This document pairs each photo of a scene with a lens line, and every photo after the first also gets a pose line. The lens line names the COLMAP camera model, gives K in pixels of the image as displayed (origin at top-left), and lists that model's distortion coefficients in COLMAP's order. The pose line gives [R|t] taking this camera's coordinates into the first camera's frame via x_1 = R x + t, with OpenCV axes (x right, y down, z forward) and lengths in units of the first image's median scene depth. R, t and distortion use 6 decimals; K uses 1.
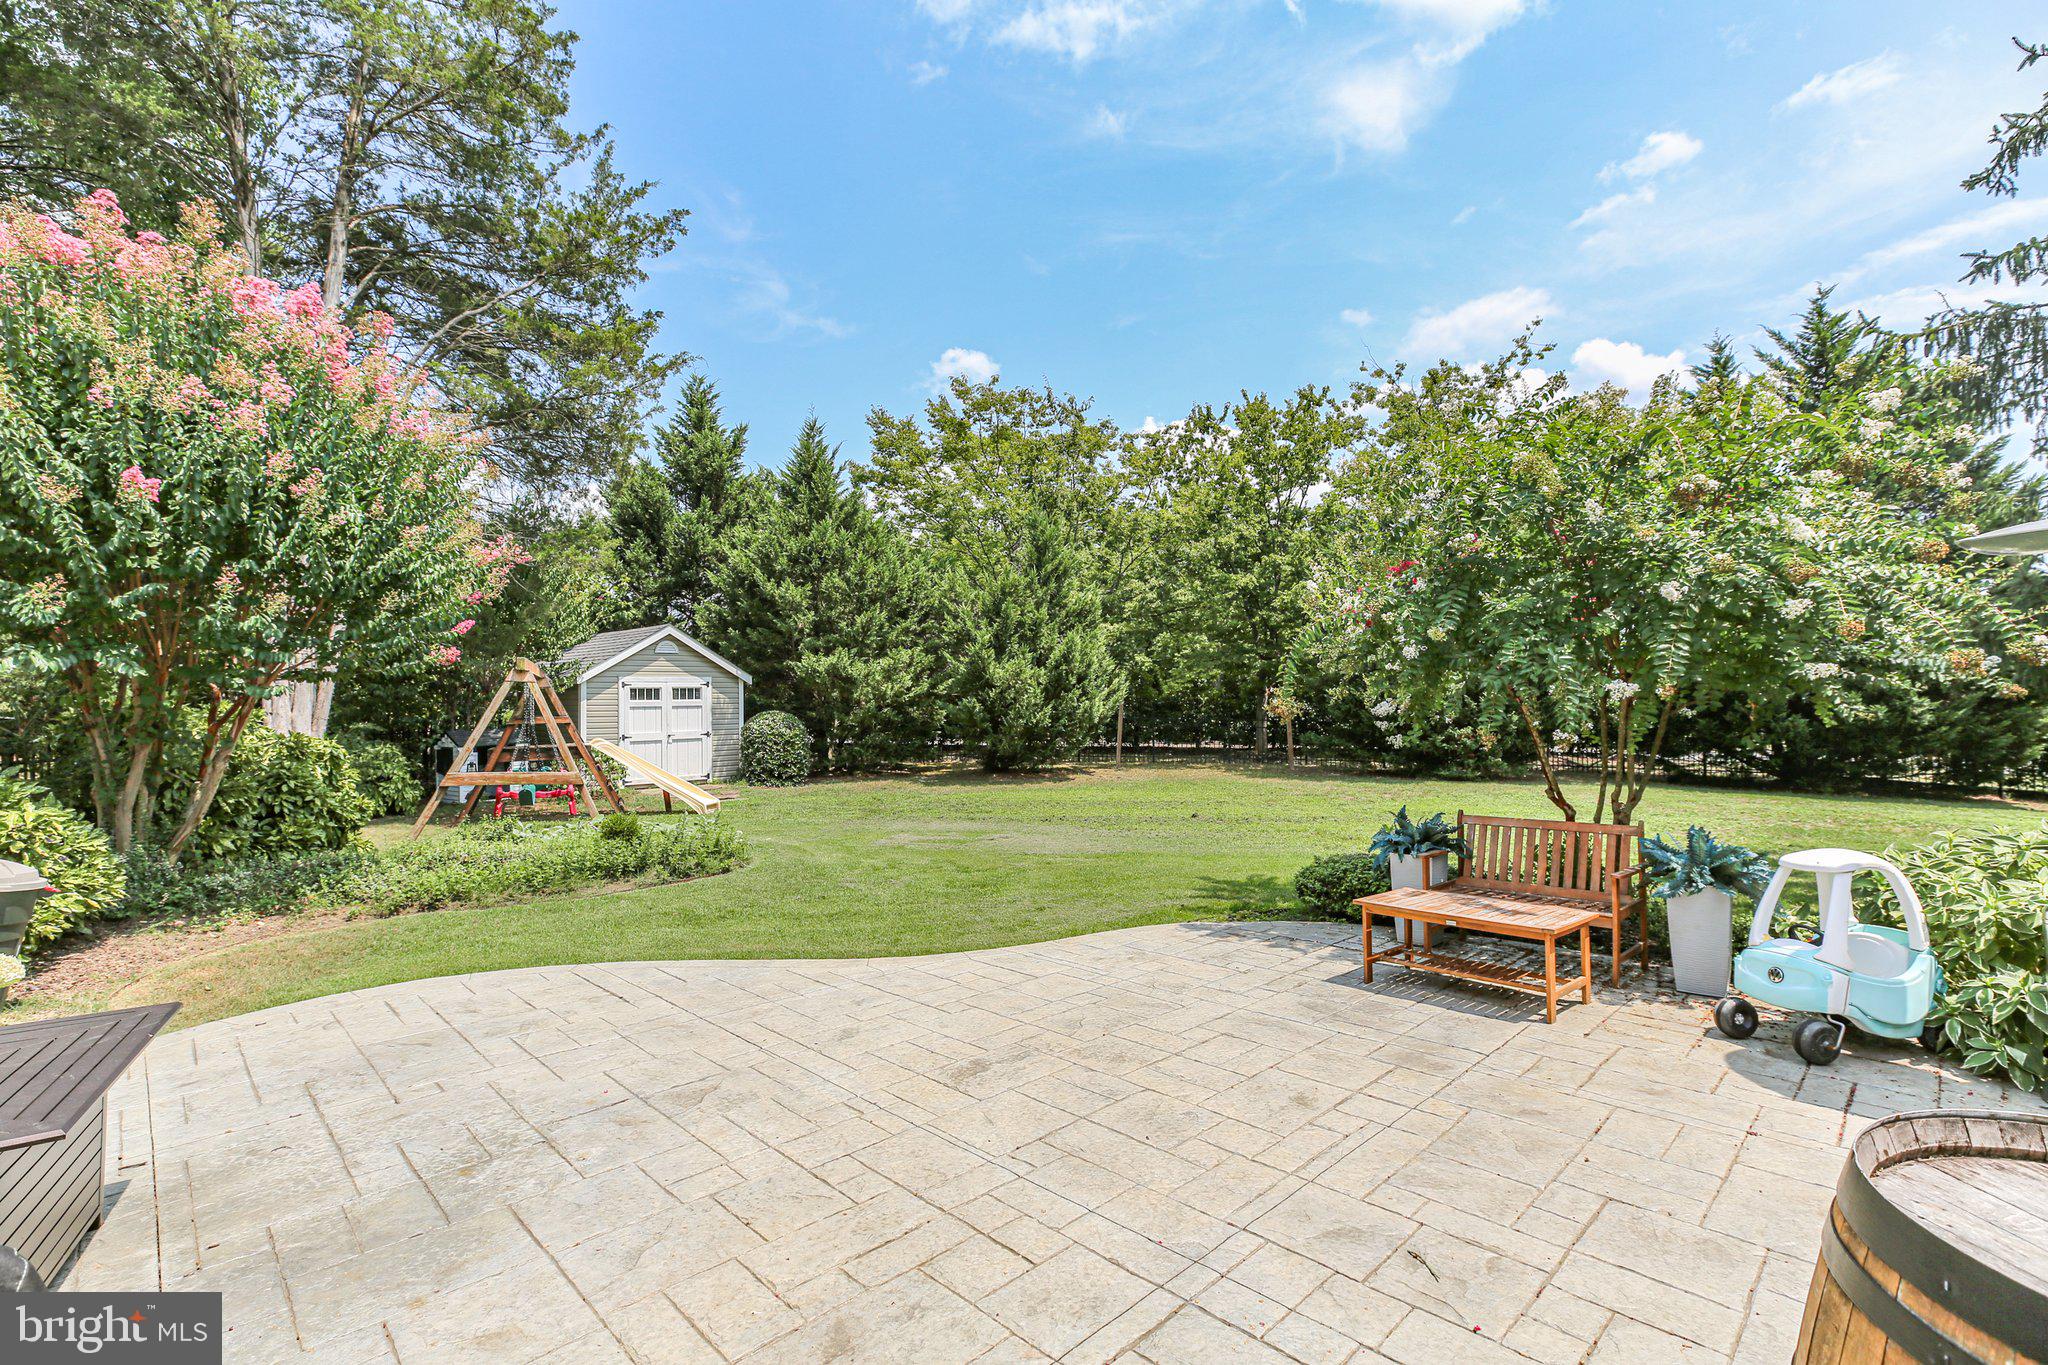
lens RADIAL K [[964.9, 0, 1027.3], [0, 964.9, 675.2], [0, 0, 1]] dist [-0.029811, 0.009764]
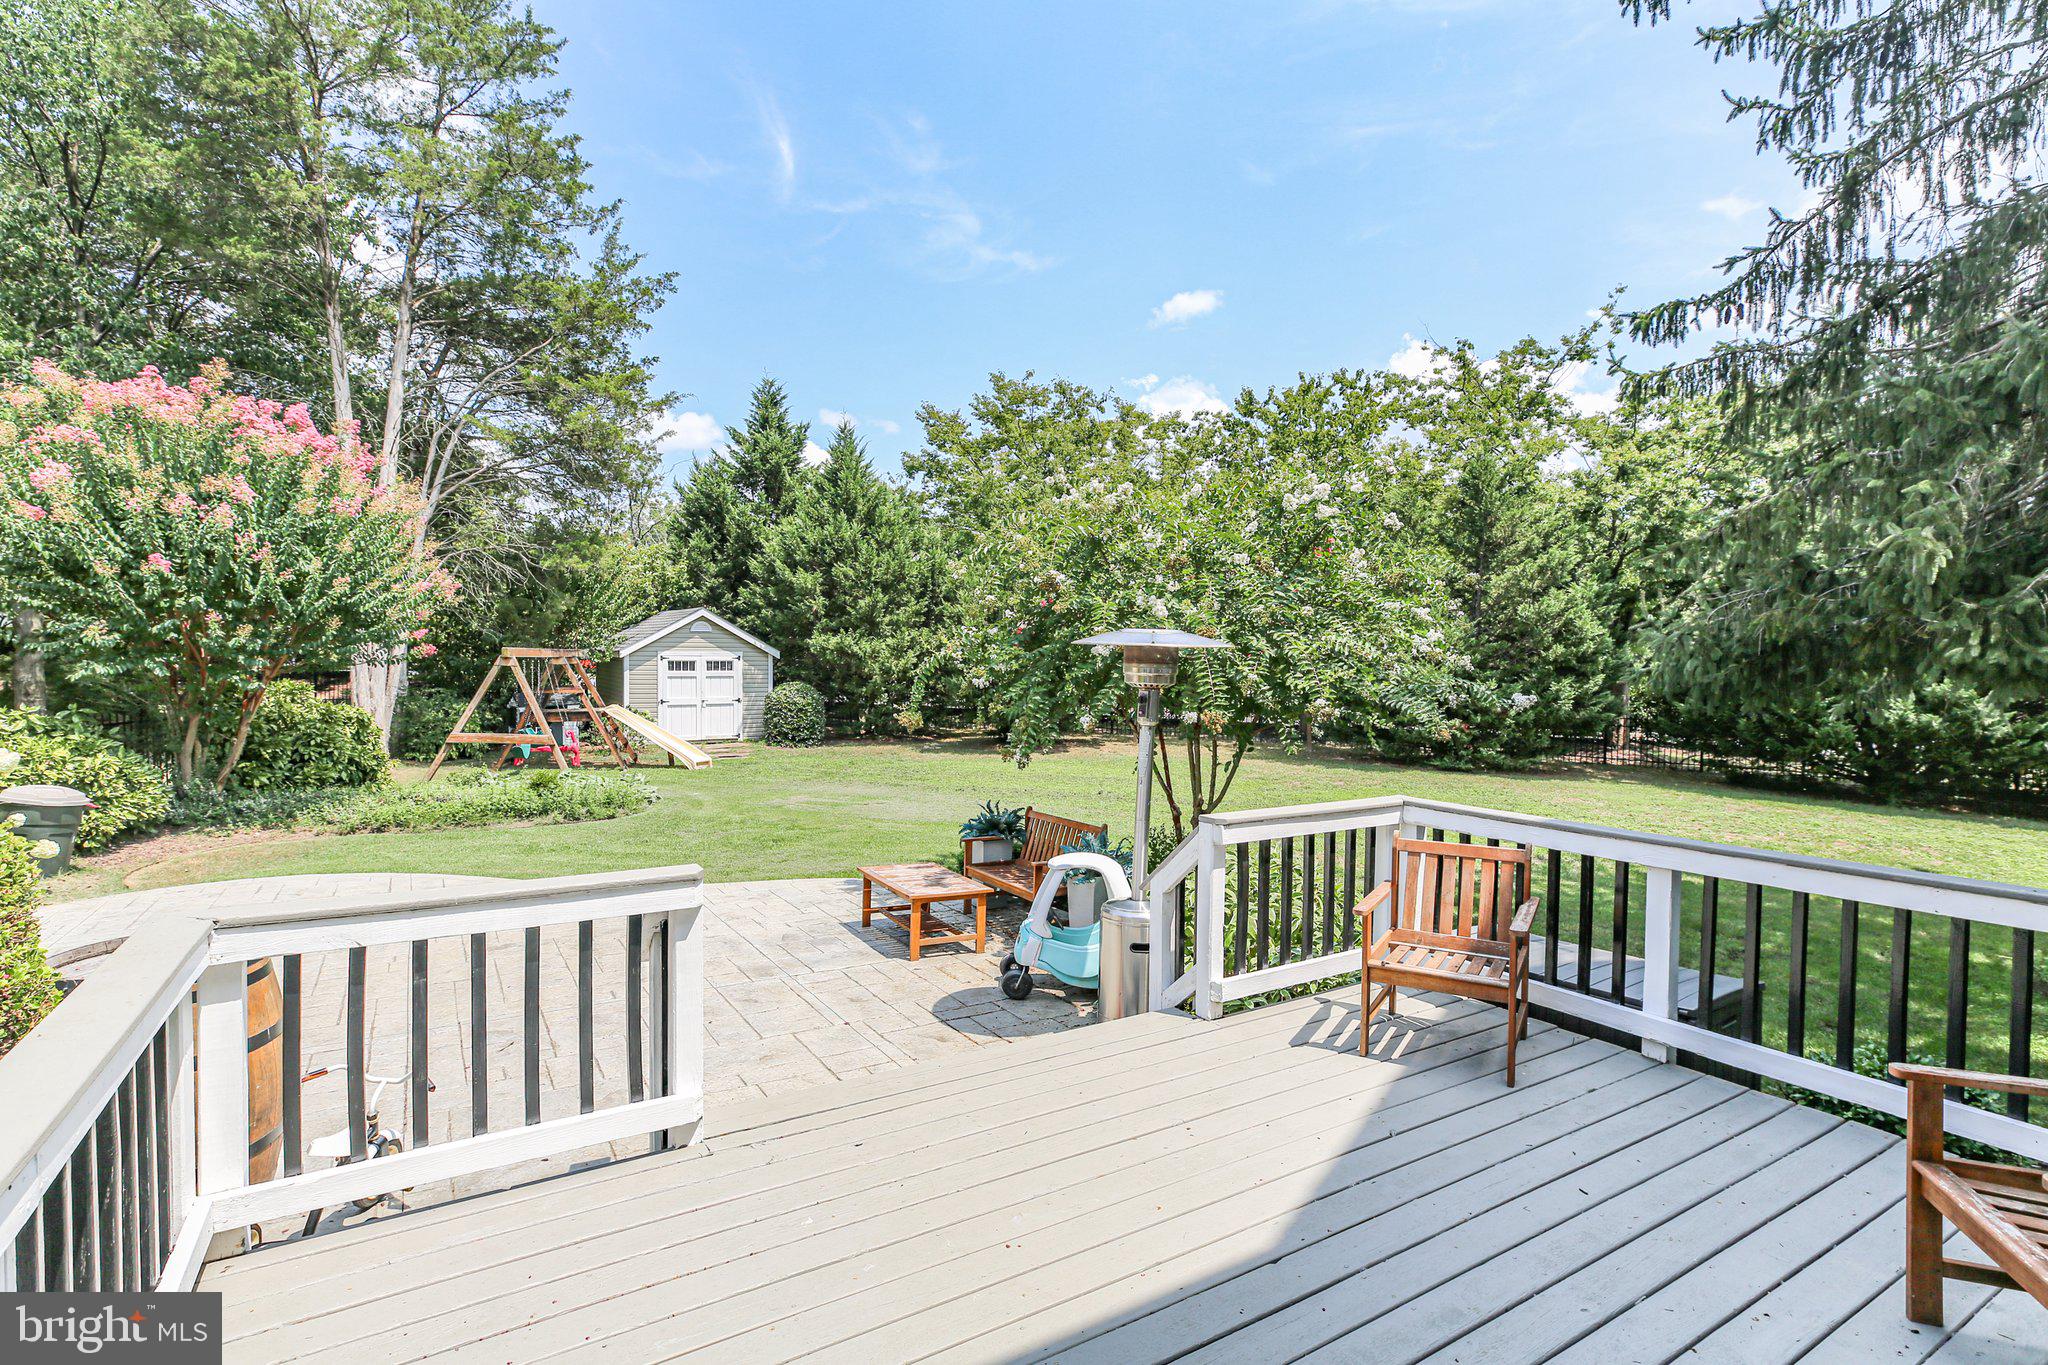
lens RADIAL K [[964.9, 0, 1007.5], [0, 964.9, 666.6], [0, 0, 1]] dist [-0.029811, 0.009764]
pose [[0.980080, 0.029343, -0.196423, 0.223745], [-0.022654, 0.999087, 0.036215, -0.030315], [0.197307, -0.031043, 0.979850, -0.084779]]
